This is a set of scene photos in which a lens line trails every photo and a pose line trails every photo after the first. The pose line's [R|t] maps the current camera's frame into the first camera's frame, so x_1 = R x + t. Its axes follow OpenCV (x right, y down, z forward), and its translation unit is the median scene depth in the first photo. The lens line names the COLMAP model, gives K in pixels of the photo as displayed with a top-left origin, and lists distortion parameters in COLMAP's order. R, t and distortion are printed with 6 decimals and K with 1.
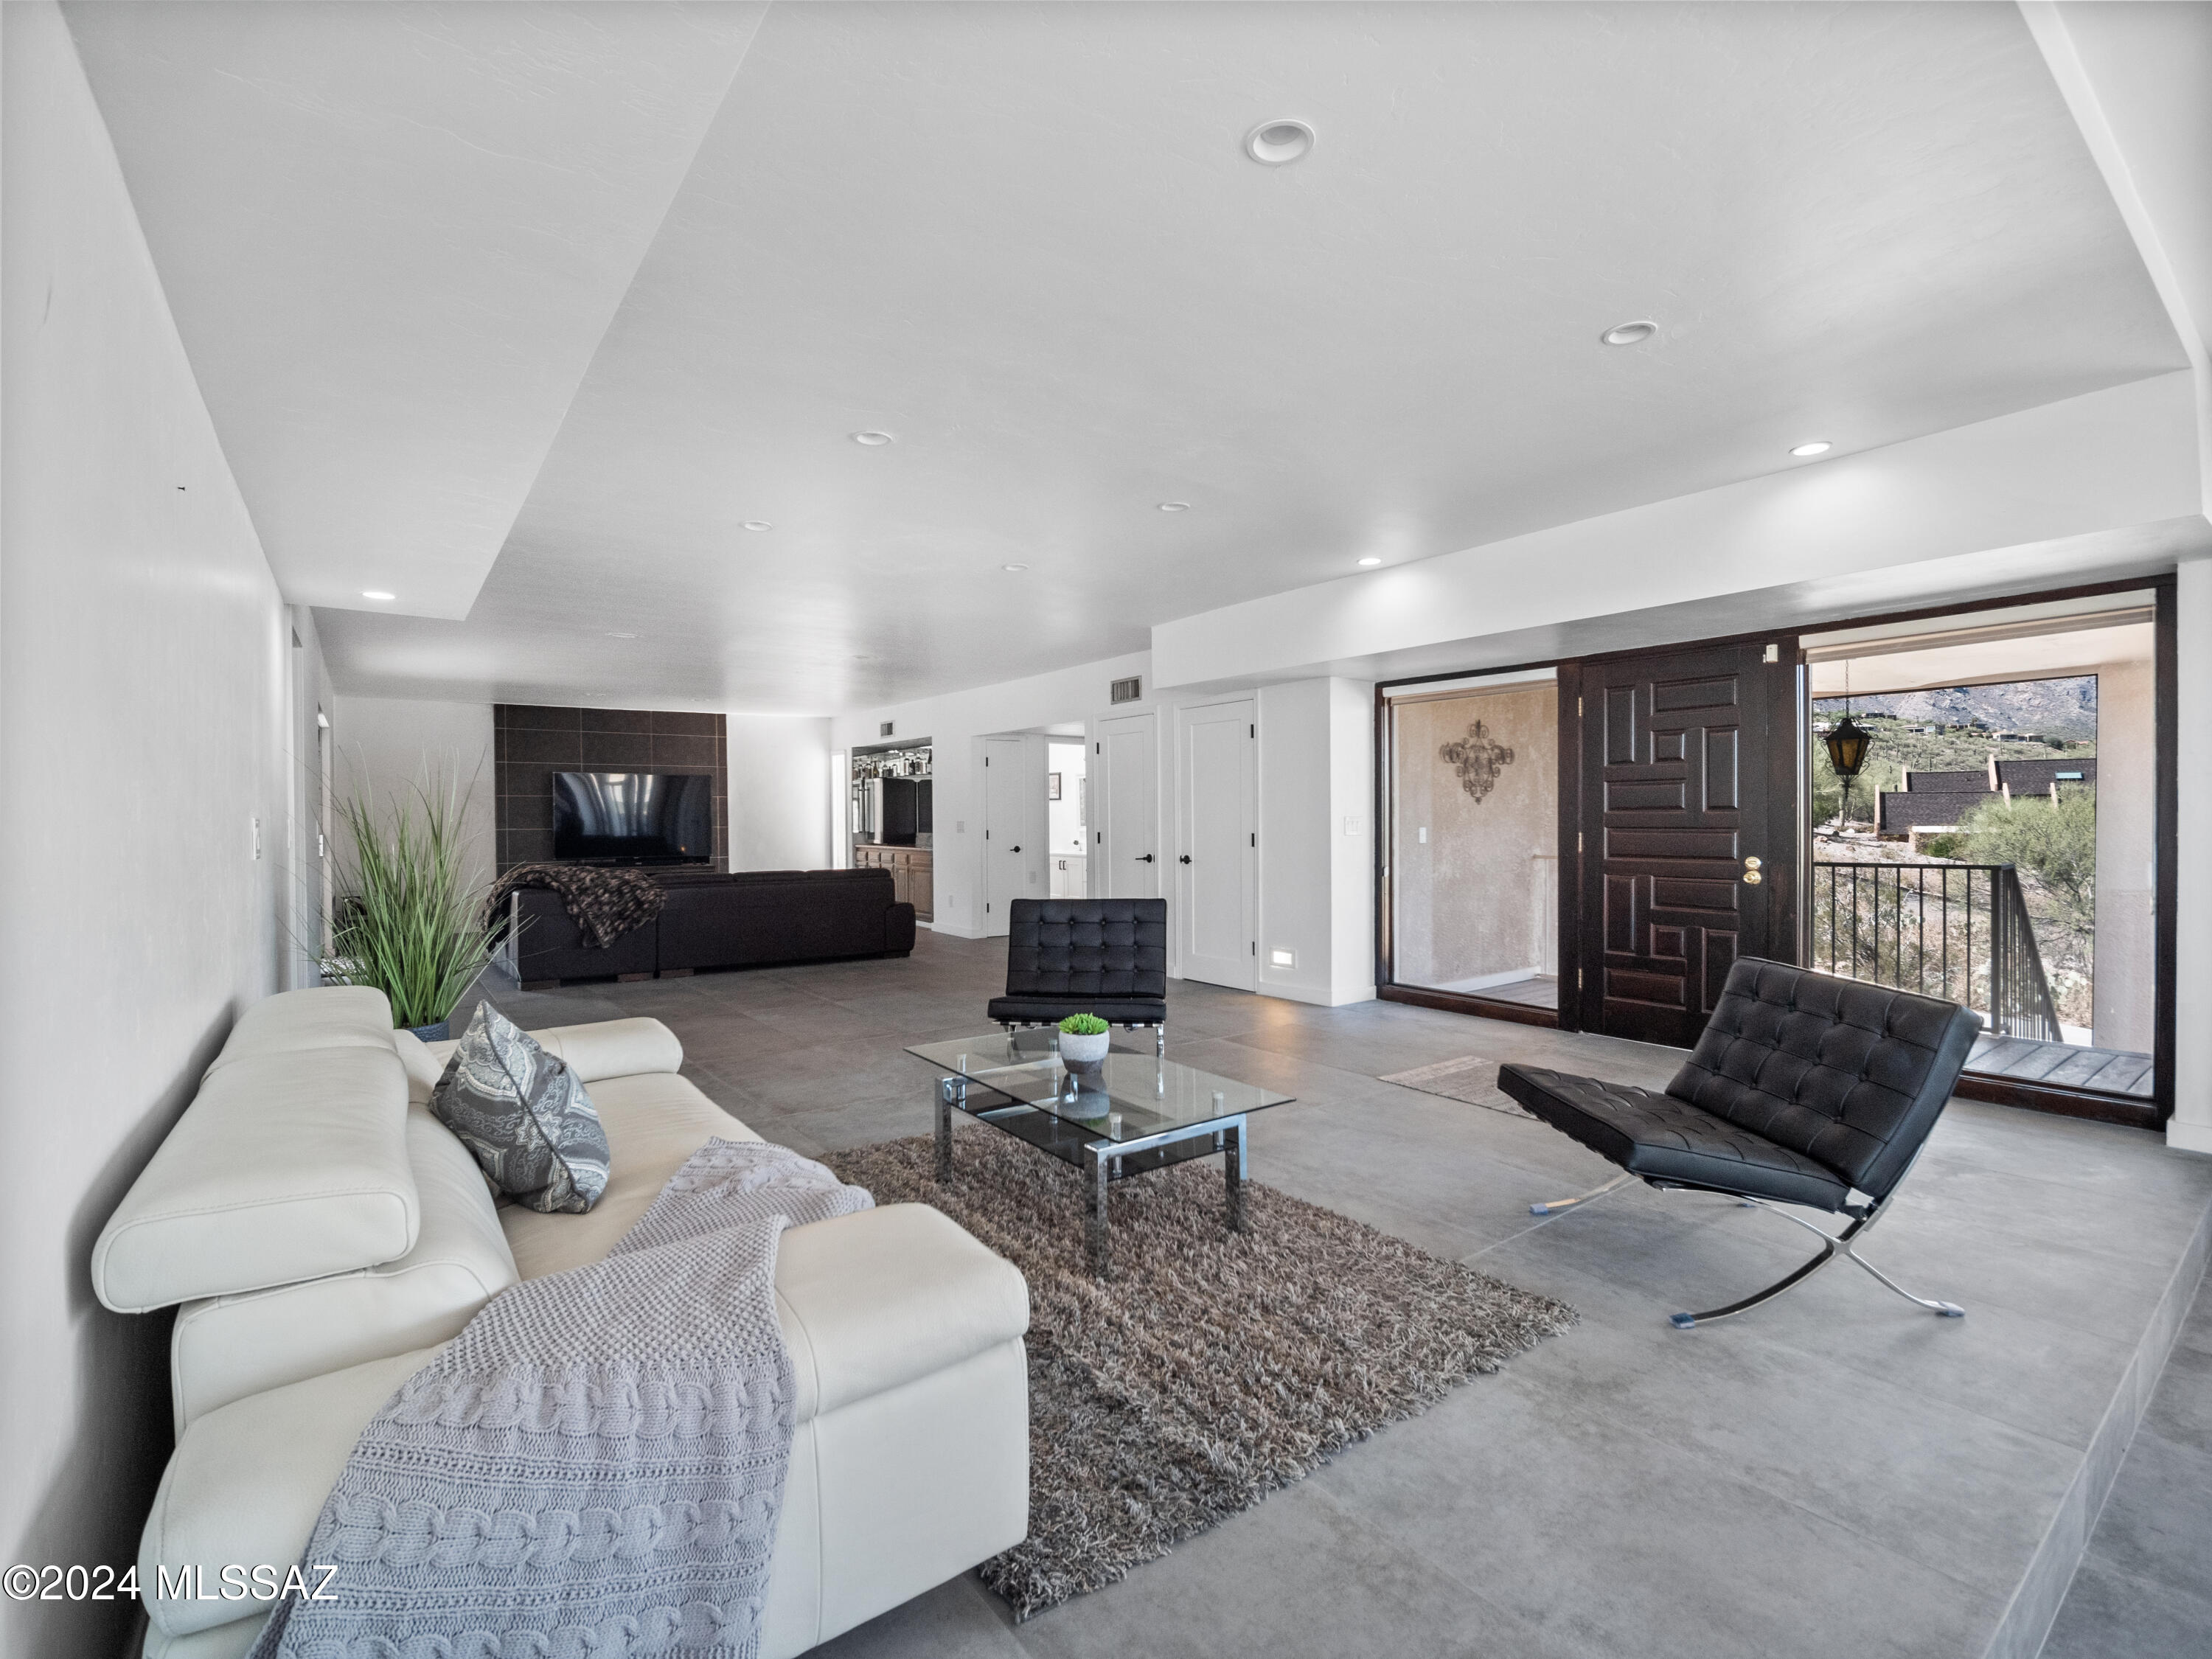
lens RADIAL K [[1005.8, 0, 1106.0], [0, 1005.8, 829.5], [0, 0, 1]] dist [-0.001605, -0.000153]
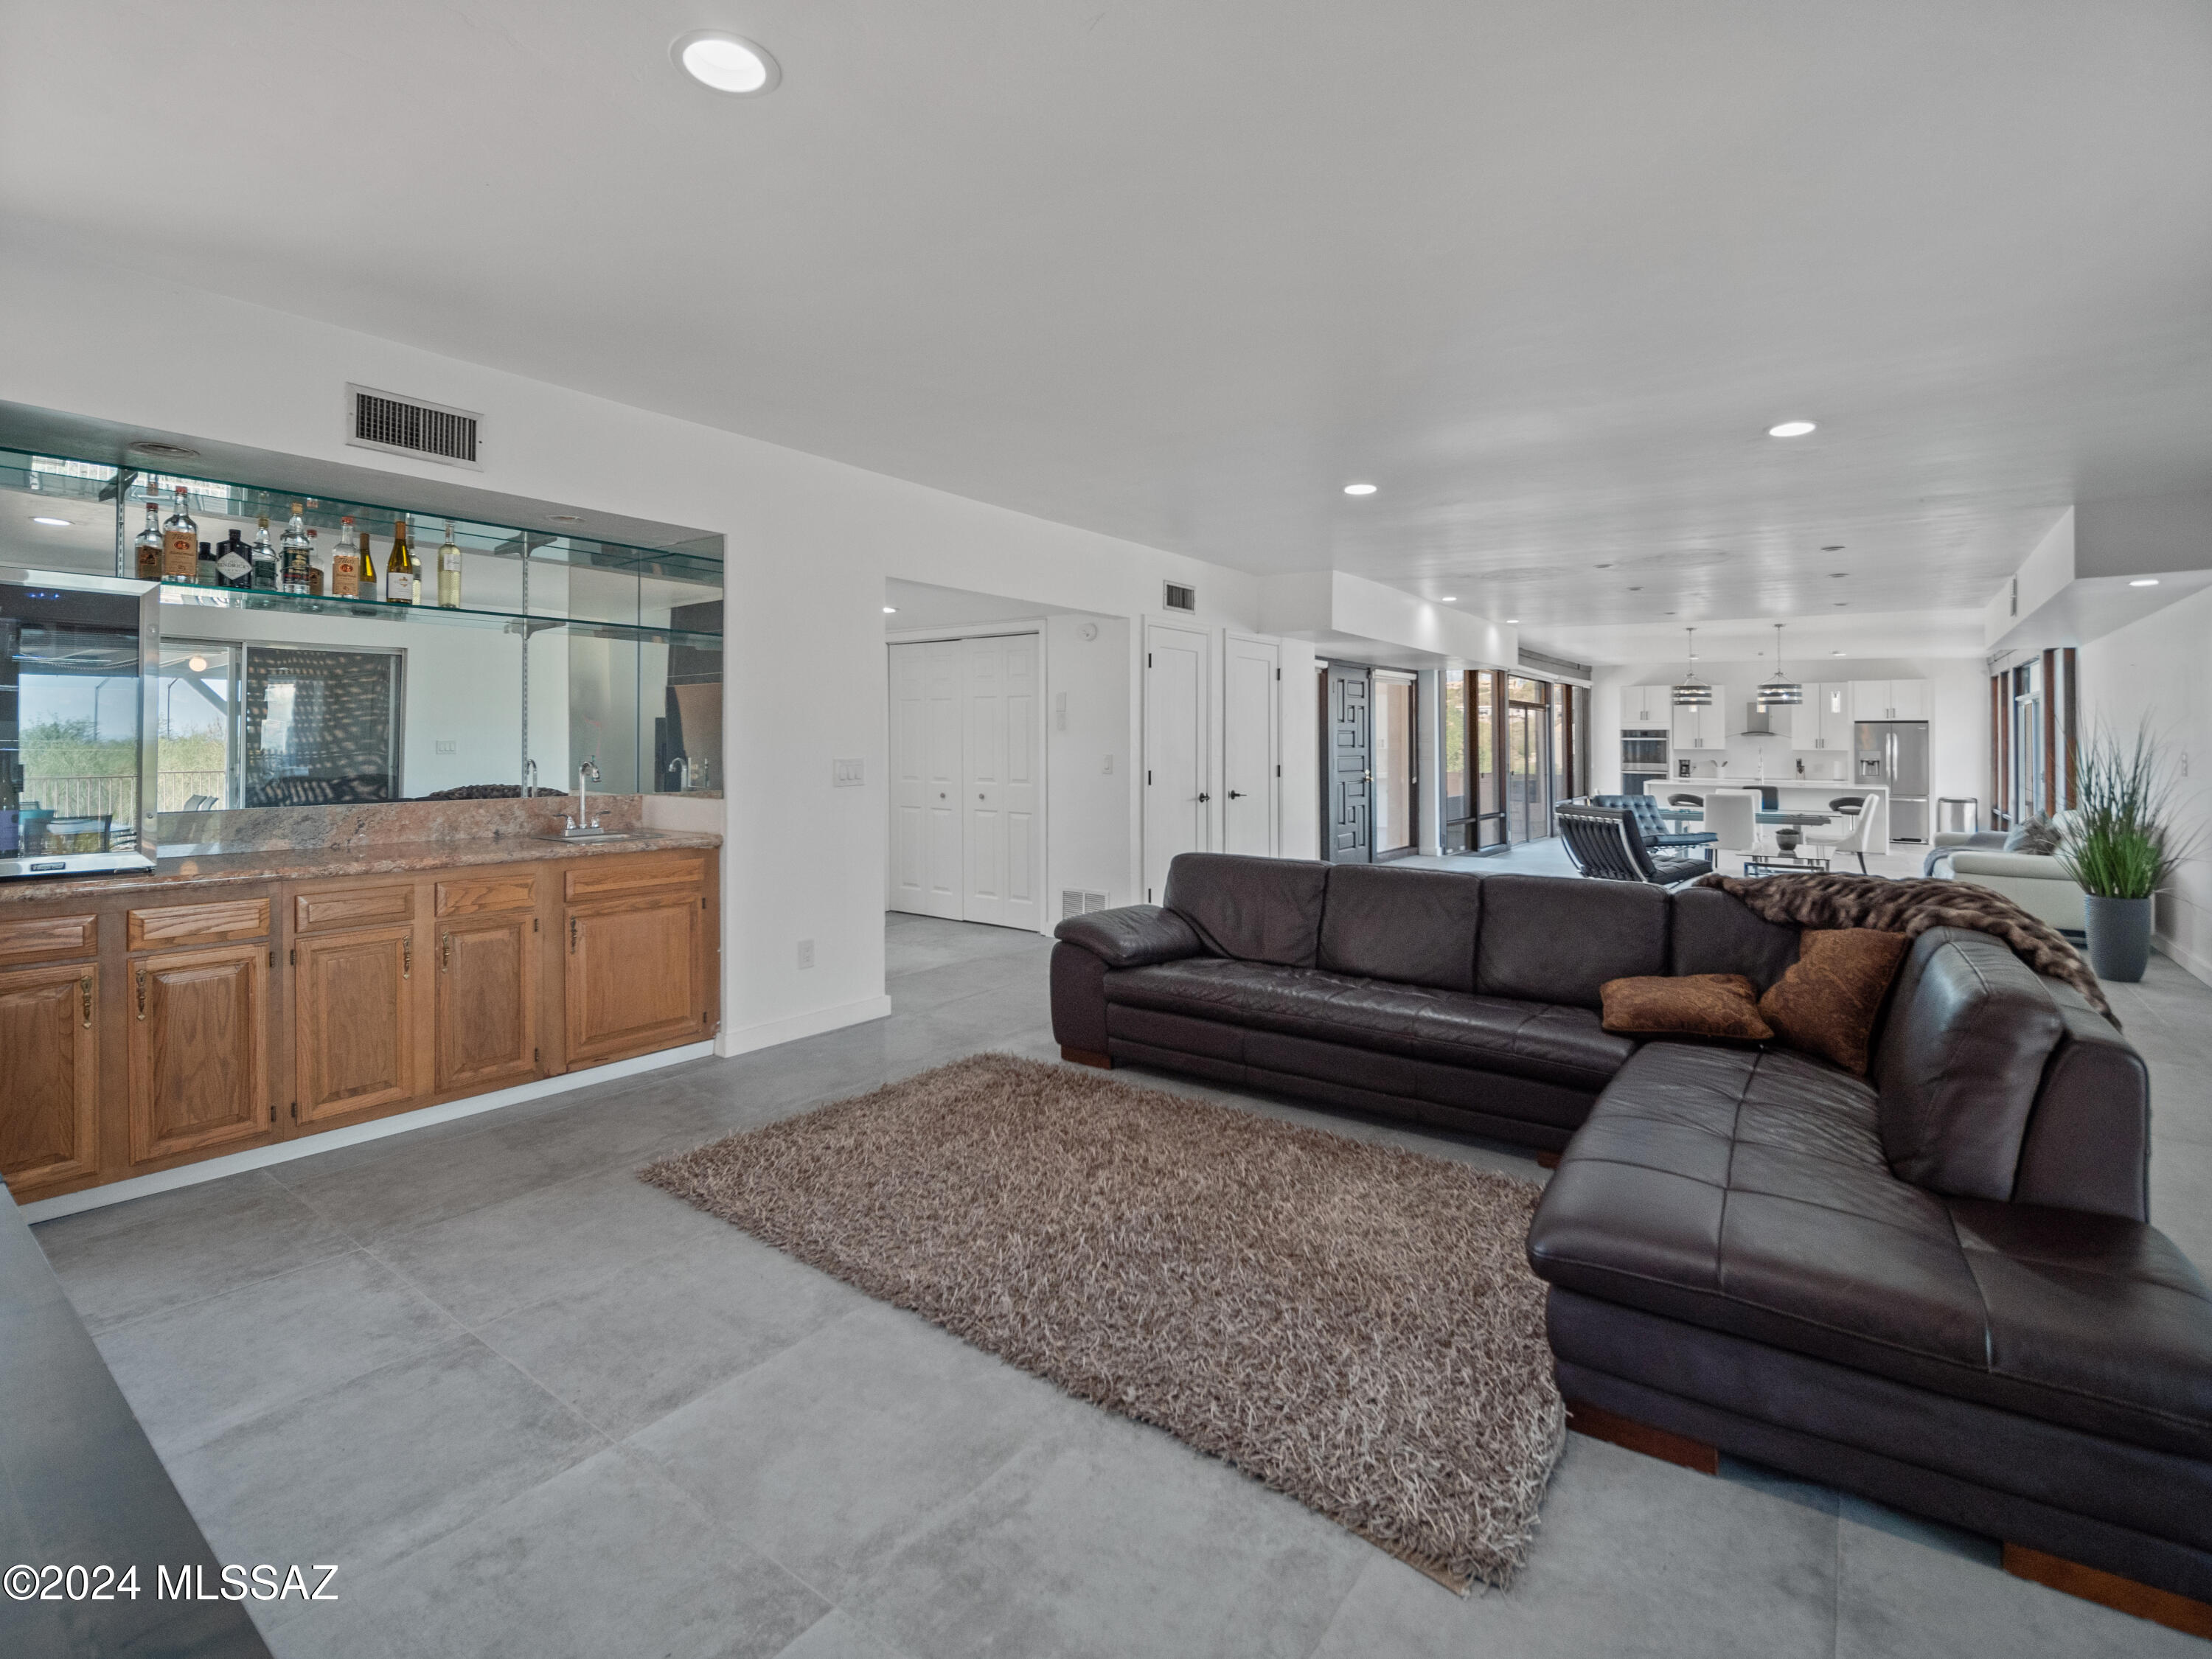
lens RADIAL K [[1042.3, 0, 1102.1], [0, 1042.3, 738.7], [0, 0, 1]] dist [-0.001773, -0.000244]
pose [[-0.293753, 0.007611, 0.955851, -0.560333], [0.008585, 0.999949, -0.005324, -0.013121], [-0.955843, 0.006642, -0.293804, 0.943686]]
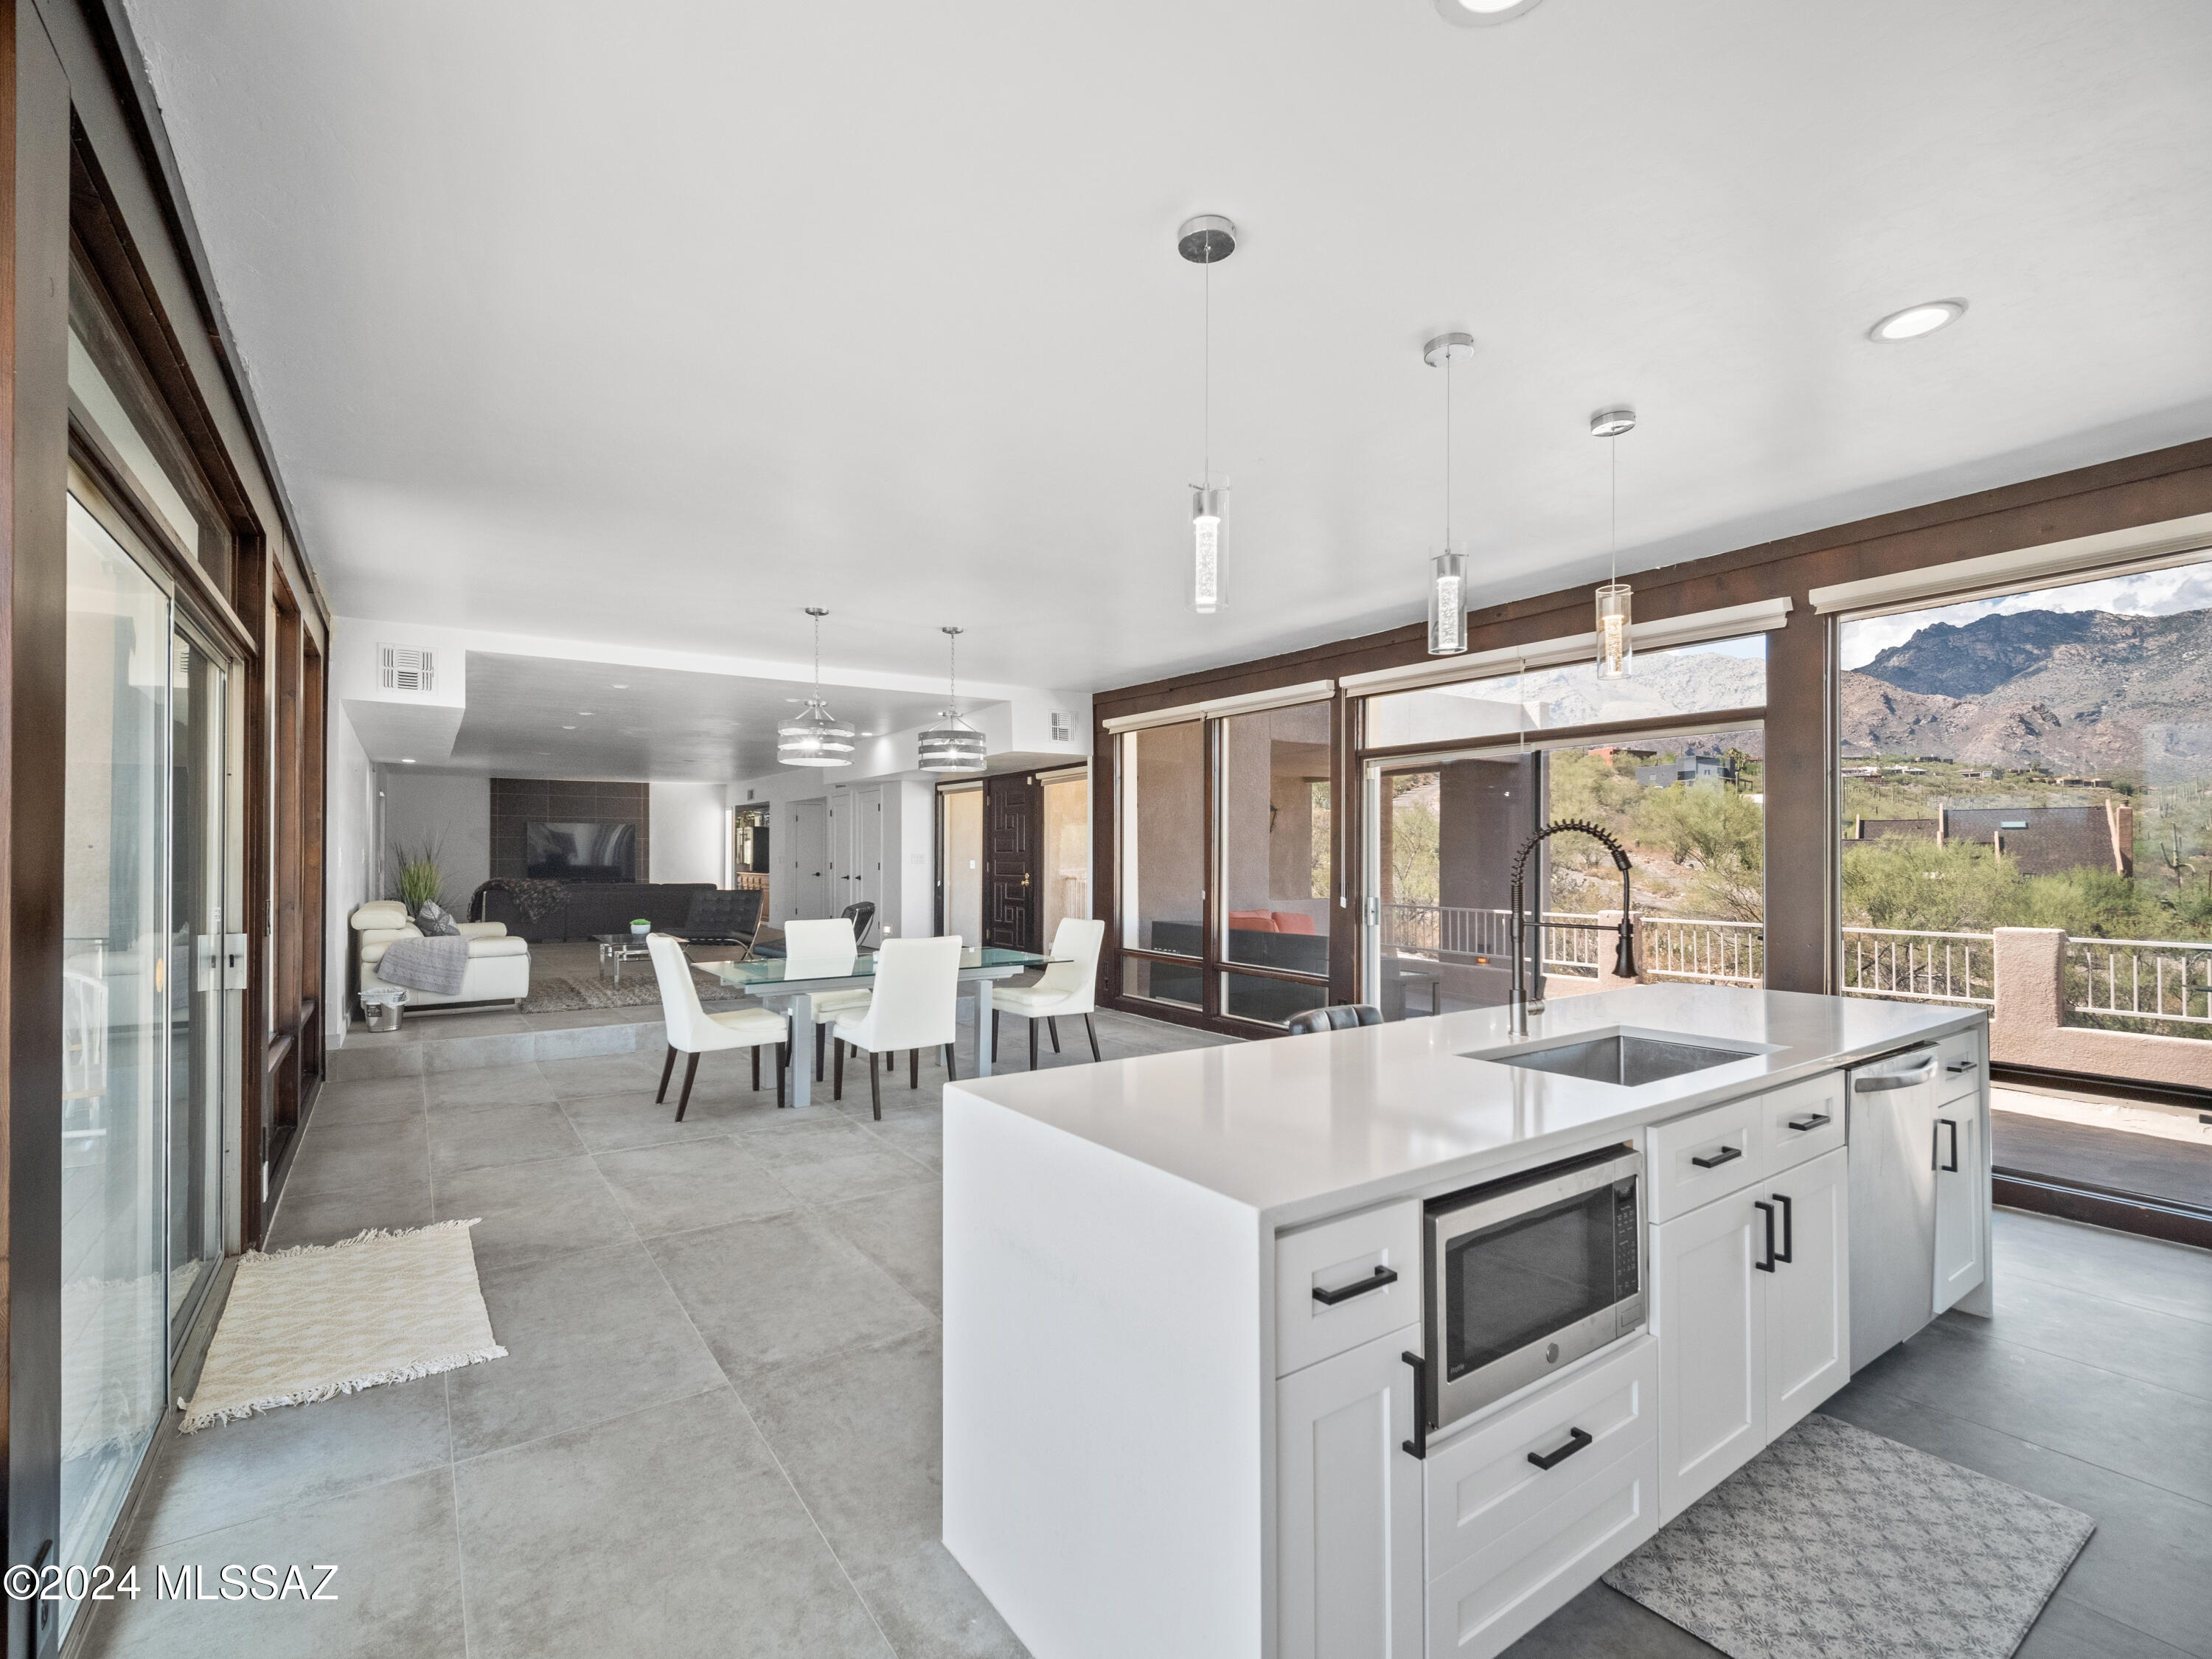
lens RADIAL K [[1001.9, 0, 1113.0], [0, 1001.9, 857.1], [0, 0, 1]] dist [-0.000225, -0.000096]
pose [[0.999559, 0.008248, -0.028520, 0.381921], [-0.008594, 0.999891, -0.012045, 0.007197], [0.028418, 0.012285, 0.999521, -0.497974]]
